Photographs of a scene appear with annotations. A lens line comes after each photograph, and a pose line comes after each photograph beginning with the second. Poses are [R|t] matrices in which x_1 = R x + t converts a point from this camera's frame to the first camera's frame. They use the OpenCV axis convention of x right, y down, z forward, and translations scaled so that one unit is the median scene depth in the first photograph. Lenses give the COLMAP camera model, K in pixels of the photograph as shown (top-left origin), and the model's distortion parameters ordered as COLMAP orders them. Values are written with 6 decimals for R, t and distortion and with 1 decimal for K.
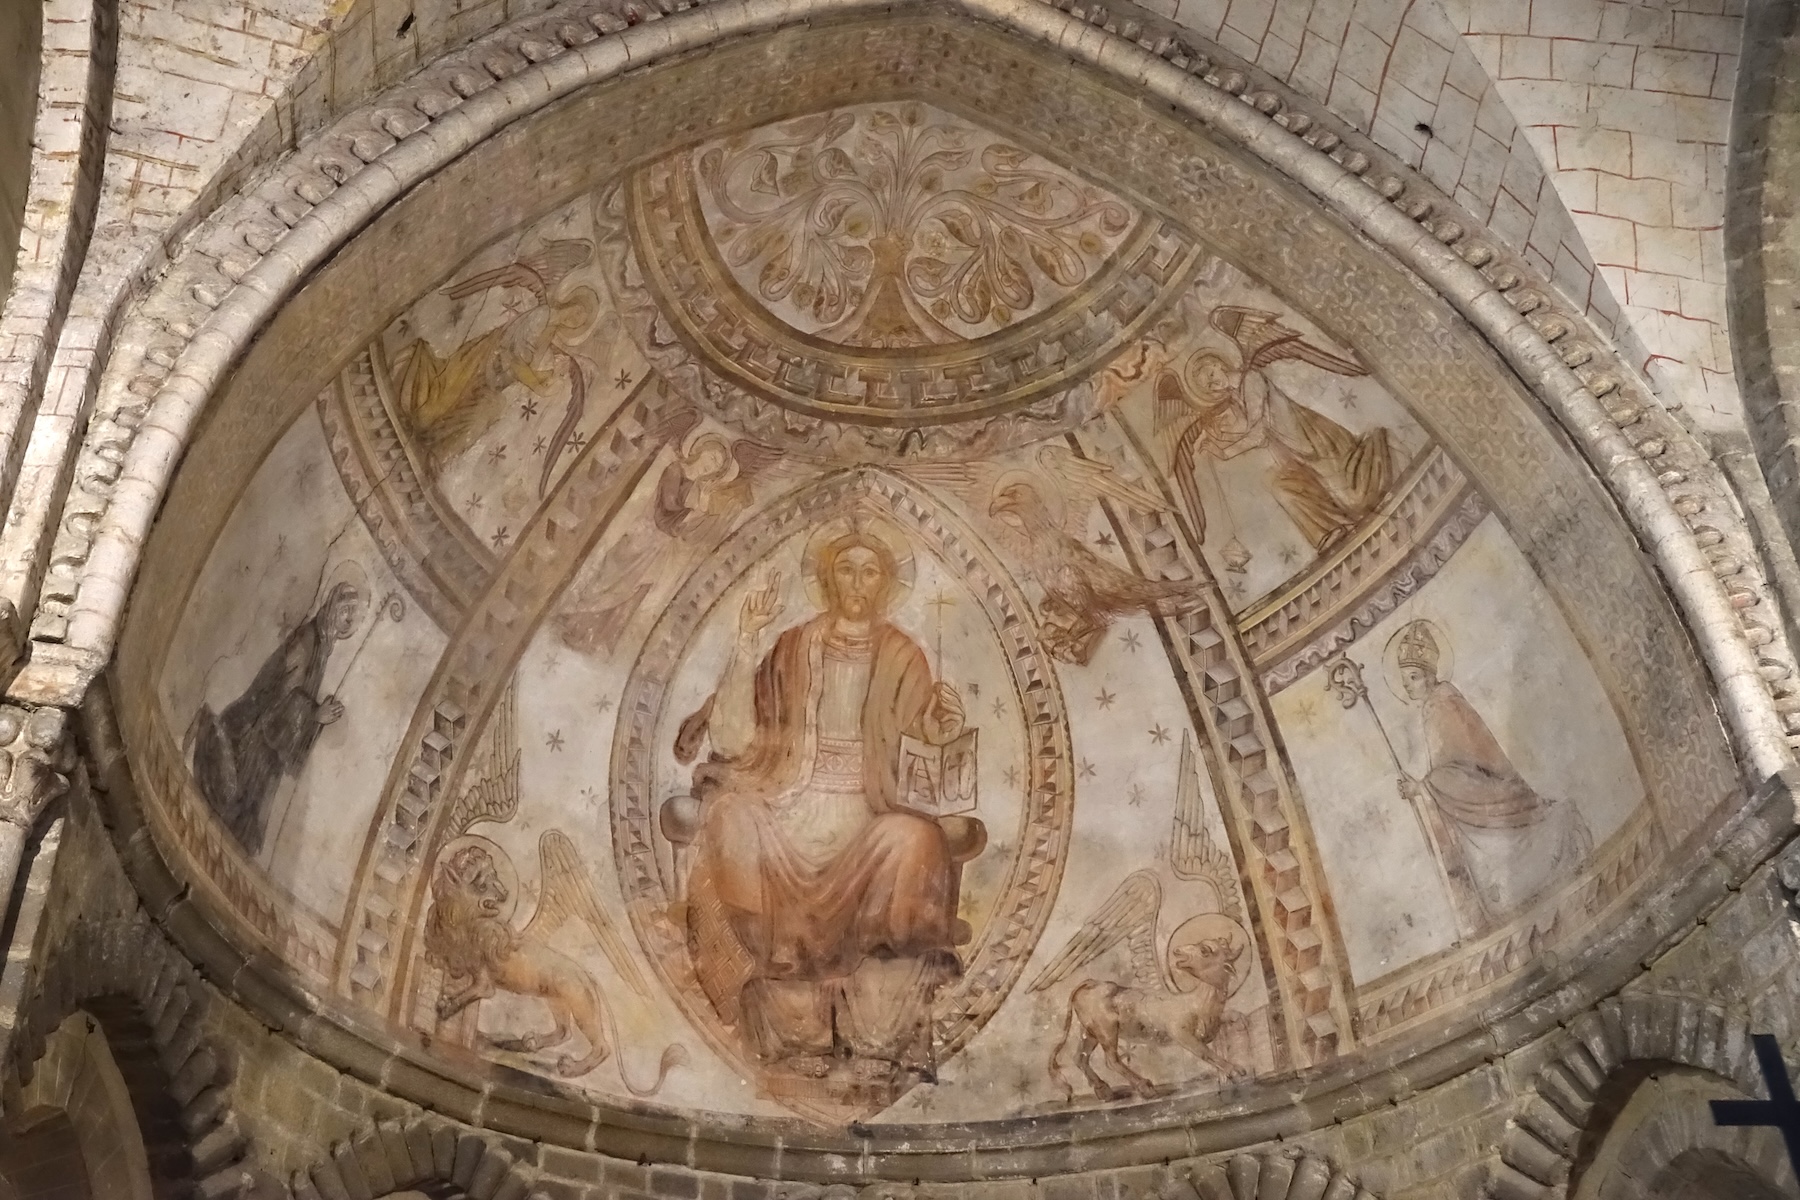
lens RADIAL K [[1980.1, 0, 900.0], [0, 1980.1, 600.0], [0, 0, 1]] dist [-0.002946, -0.006773]
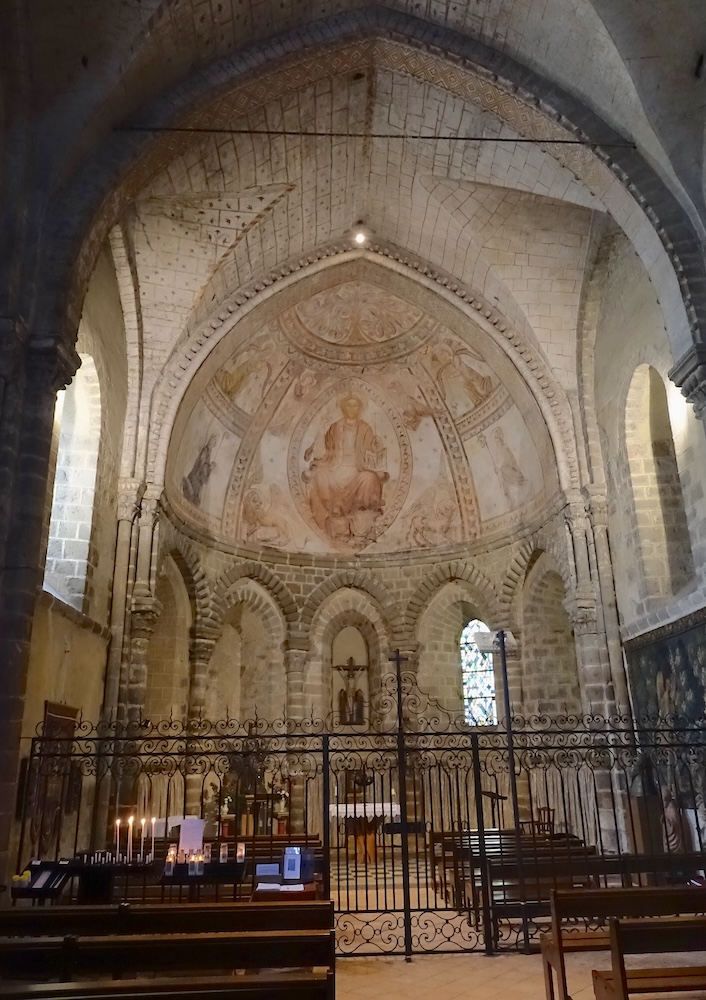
lens RADIAL K [[777.3, 0, 371.1], [0, 777.3, 500.9], [0, 0, 1]] dist [-0.000231, 0.000308]
pose [[0.996216, -0.018290, -0.084969, 0.144476], [0.043731, 0.950330, 0.308156, -0.314739], [0.075113, -0.310705, 0.947534, -0.430860]]
